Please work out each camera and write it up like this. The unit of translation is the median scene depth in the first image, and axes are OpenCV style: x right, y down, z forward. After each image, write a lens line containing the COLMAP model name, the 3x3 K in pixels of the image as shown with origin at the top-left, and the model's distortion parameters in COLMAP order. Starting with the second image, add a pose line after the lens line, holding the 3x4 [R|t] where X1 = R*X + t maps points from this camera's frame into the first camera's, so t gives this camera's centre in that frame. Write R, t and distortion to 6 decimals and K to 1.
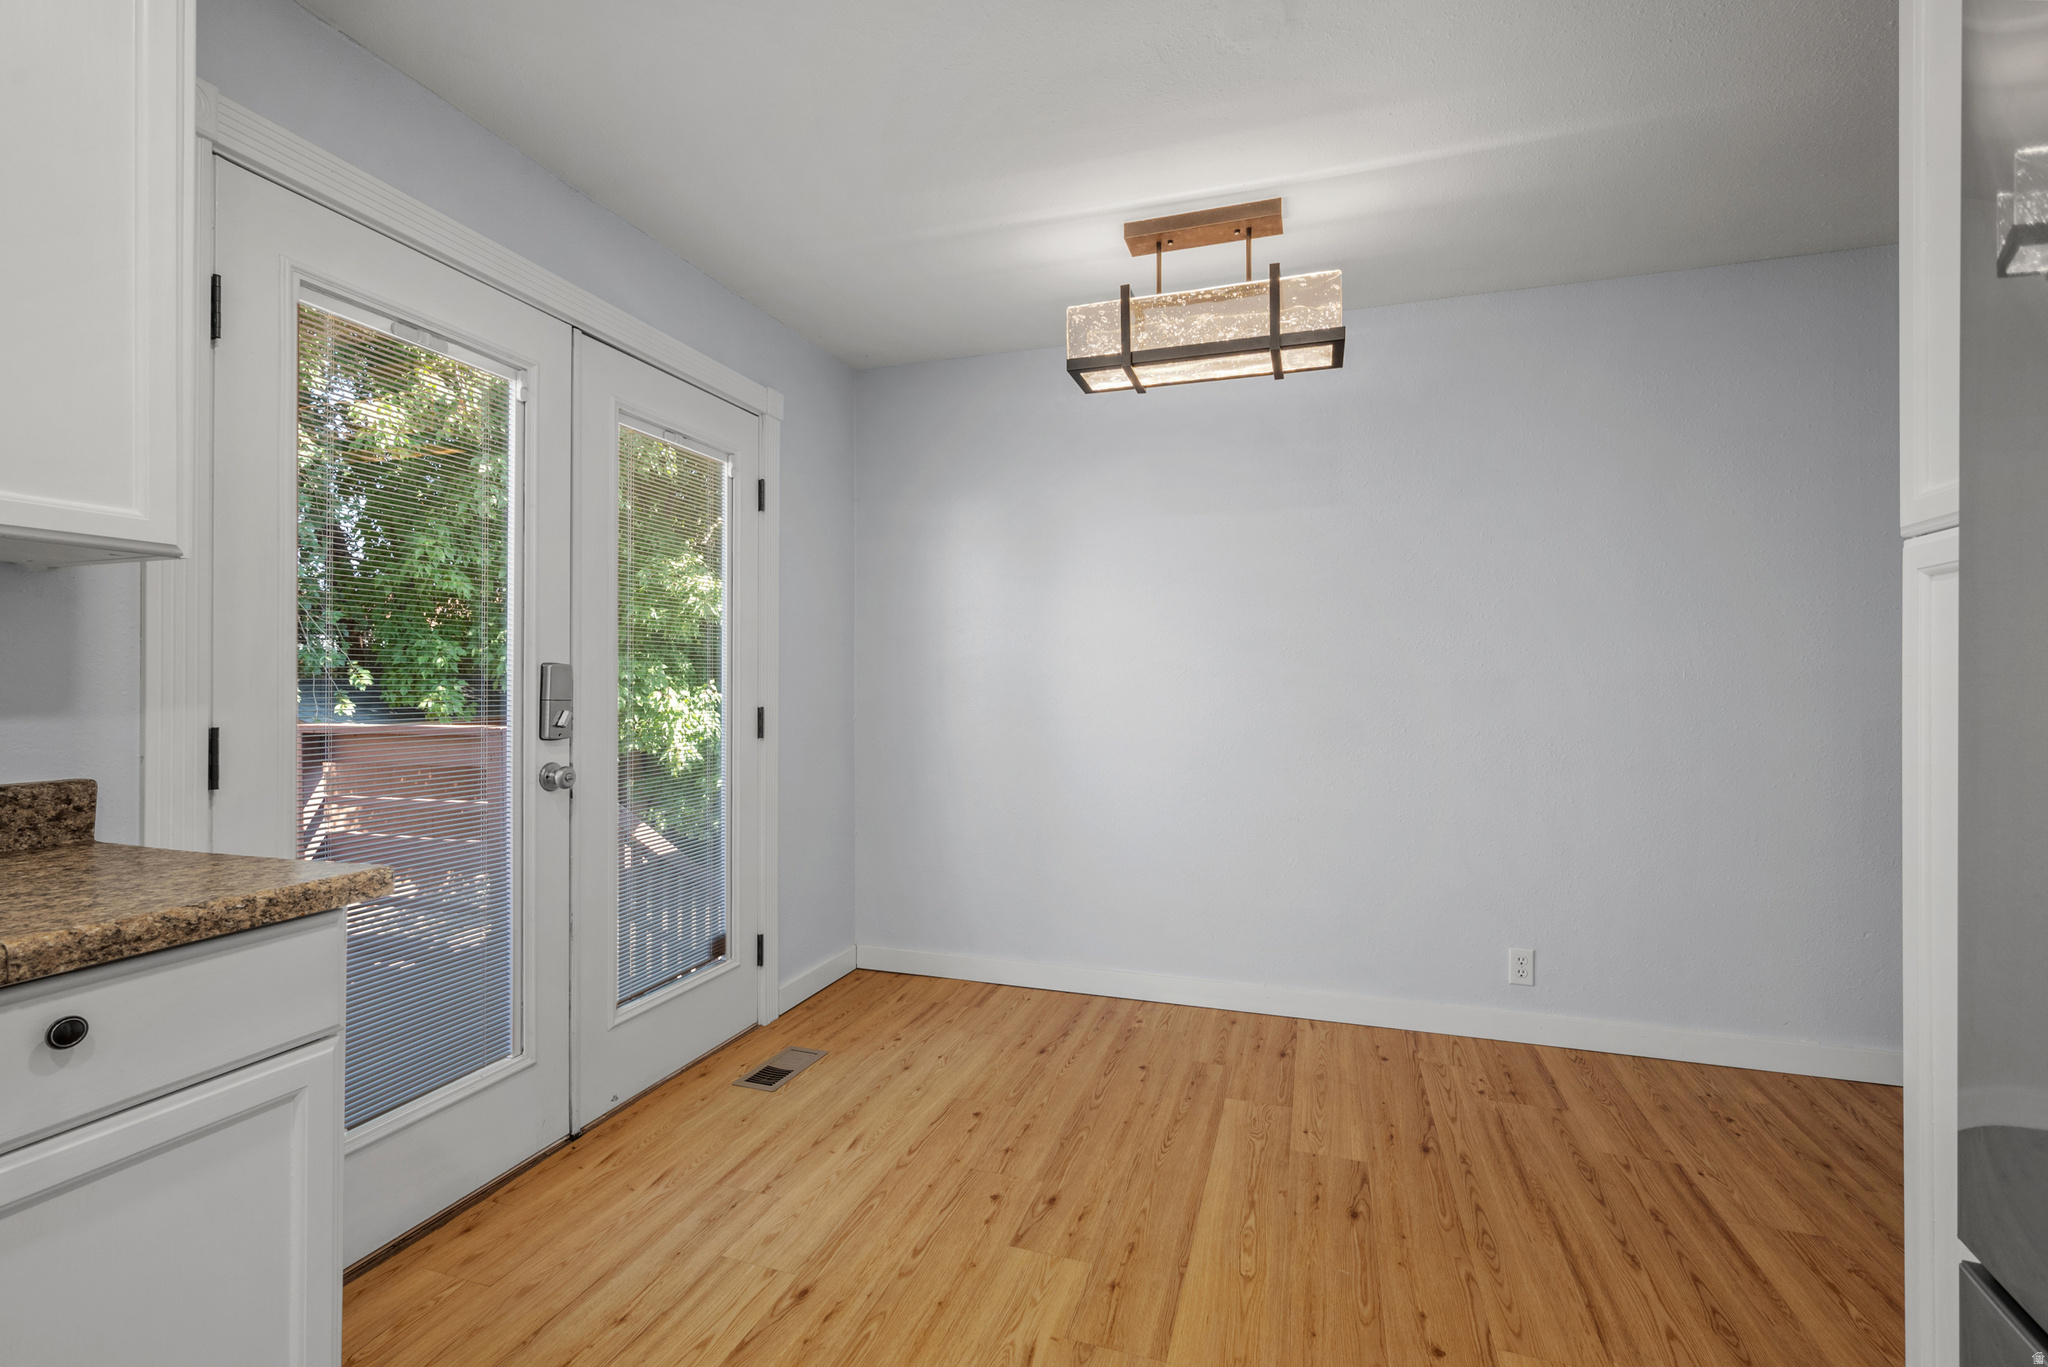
lens RADIAL K [[882.9, 0, 1028.0], [0, 882.9, 678.2], [0, 0, 1]] dist [-0.003235, 0.000170]
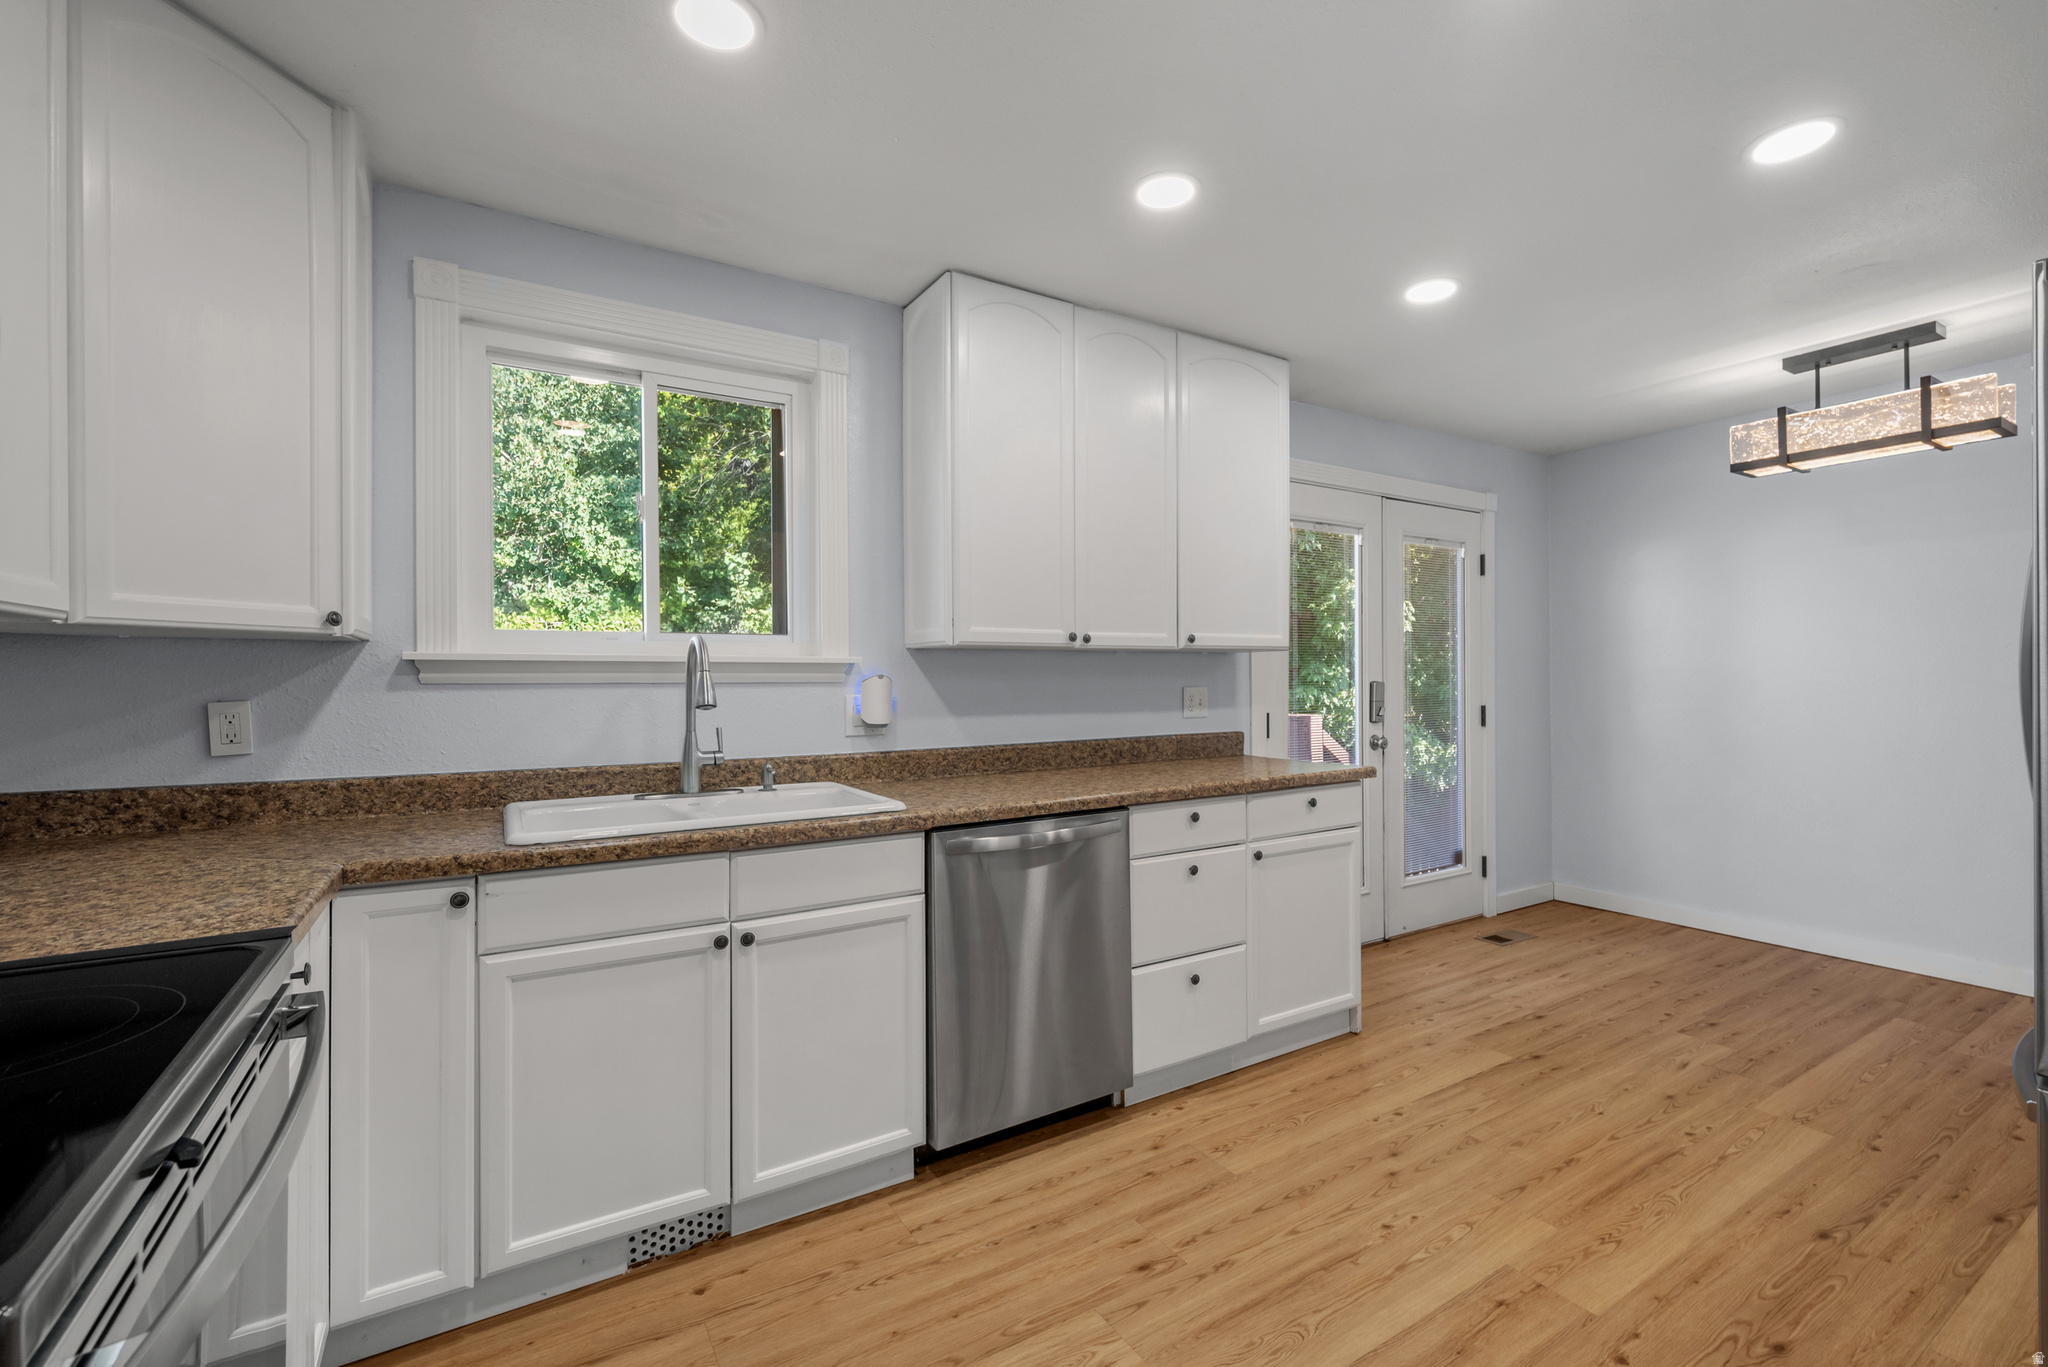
lens RADIAL K [[882.9, 0, 1028.0], [0, 882.9, 678.2], [0, 0, 1]] dist [-0.003235, 0.000170]
pose [[0.765225, -0.005910, -0.643736, 0.092338], [0.010815, 0.999935, 0.003676, -0.035749], [0.643672, -0.009775, 0.765239, -0.835255]]
